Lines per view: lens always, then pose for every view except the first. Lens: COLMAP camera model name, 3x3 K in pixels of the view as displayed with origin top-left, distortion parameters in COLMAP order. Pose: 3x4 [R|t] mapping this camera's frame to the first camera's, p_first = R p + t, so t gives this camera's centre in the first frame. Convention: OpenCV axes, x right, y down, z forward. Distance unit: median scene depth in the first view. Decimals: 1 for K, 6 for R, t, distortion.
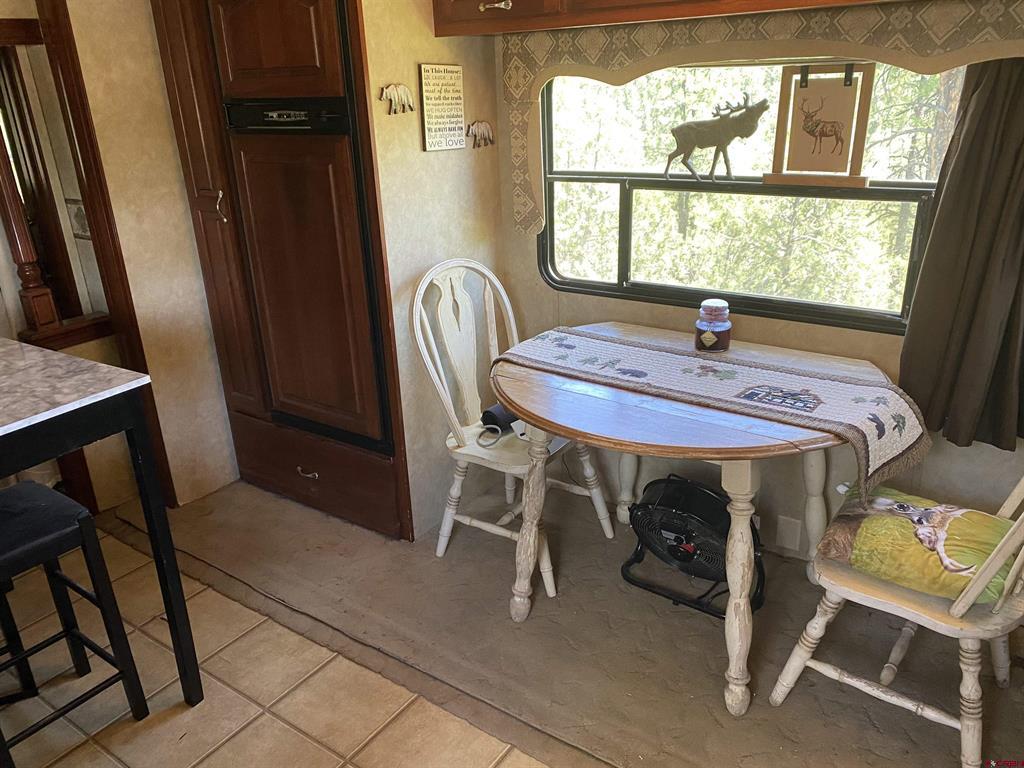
lens RADIAL K [[775.4, 0, 516.0], [0, 775.4, 386.9], [0, 0, 1]] dist [0.041324, -0.046520]
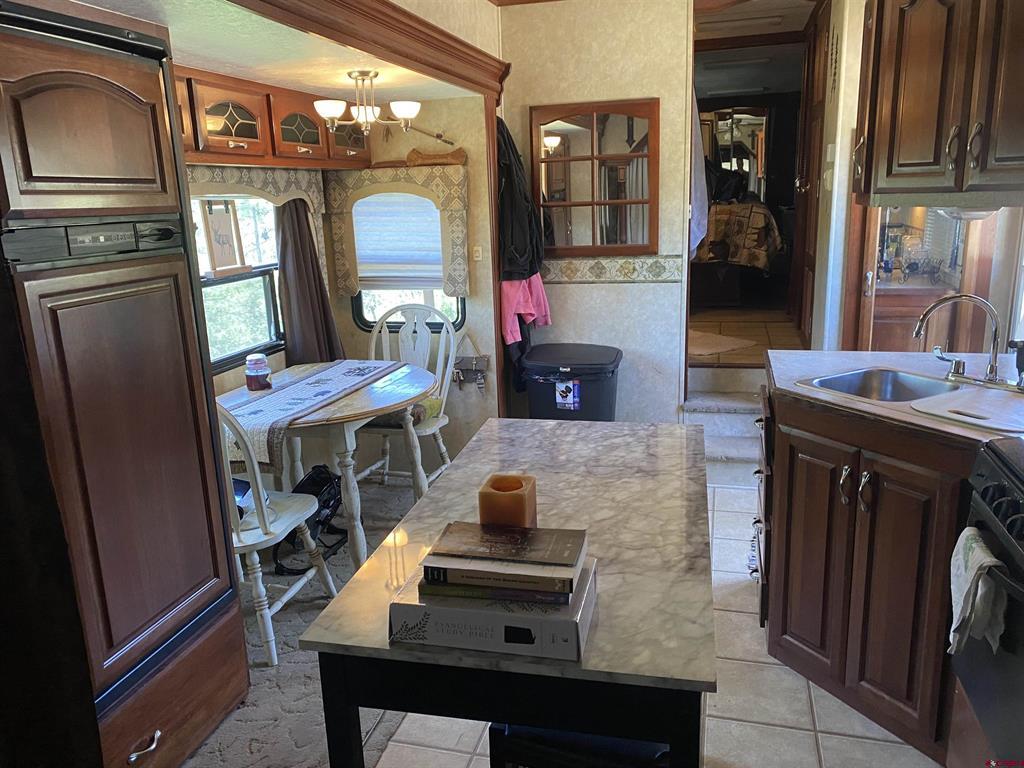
lens RADIAL K [[775.4, 0, 503.3], [0, 775.4, 378.5], [0, 0, 1]] dist [0.041324, -0.046520]
pose [[-0.327579, -0.171433, 0.929141, -1.136894], [0.393738, 0.869171, 0.299185, -0.298991], [-0.858873, 0.463845, -0.217222, 0.880894]]
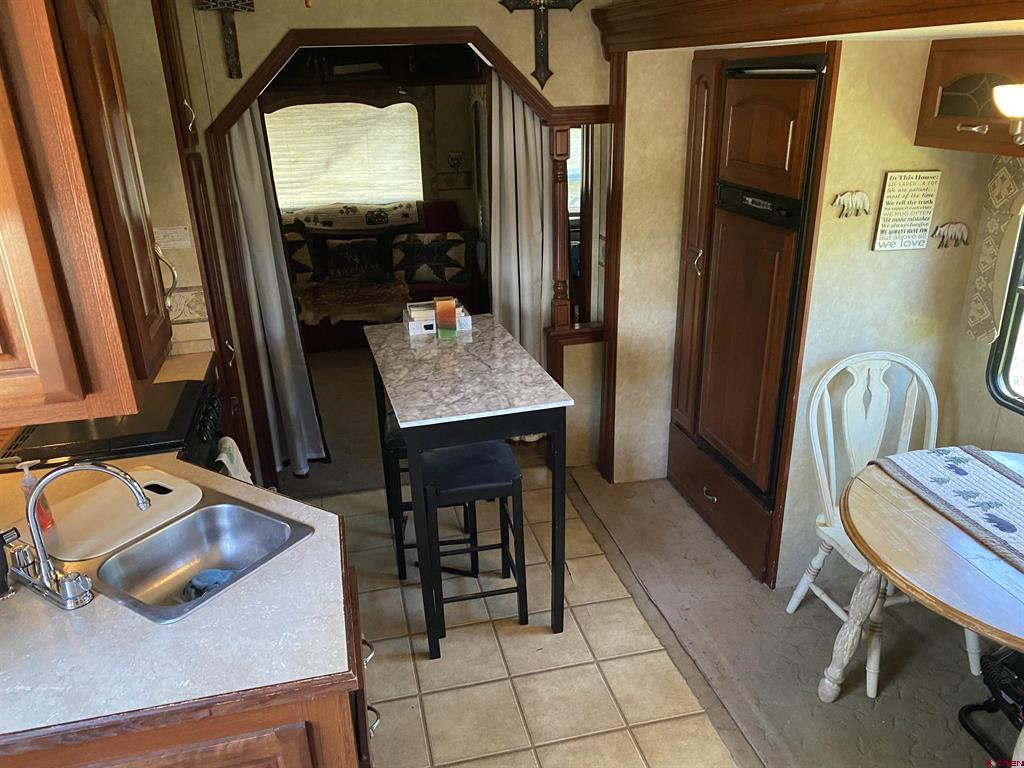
lens RADIAL K [[775.4, 0, 510.1], [0, 775.4, 397.8], [0, 0, 1]] dist [0.041324, -0.046520]
pose [[0.747437, 0.272387, -0.605924, 0.210687], [-0.249861, 0.960372, 0.123510, -0.118261], [0.615555, 0.059081, 0.785877, -0.123213]]
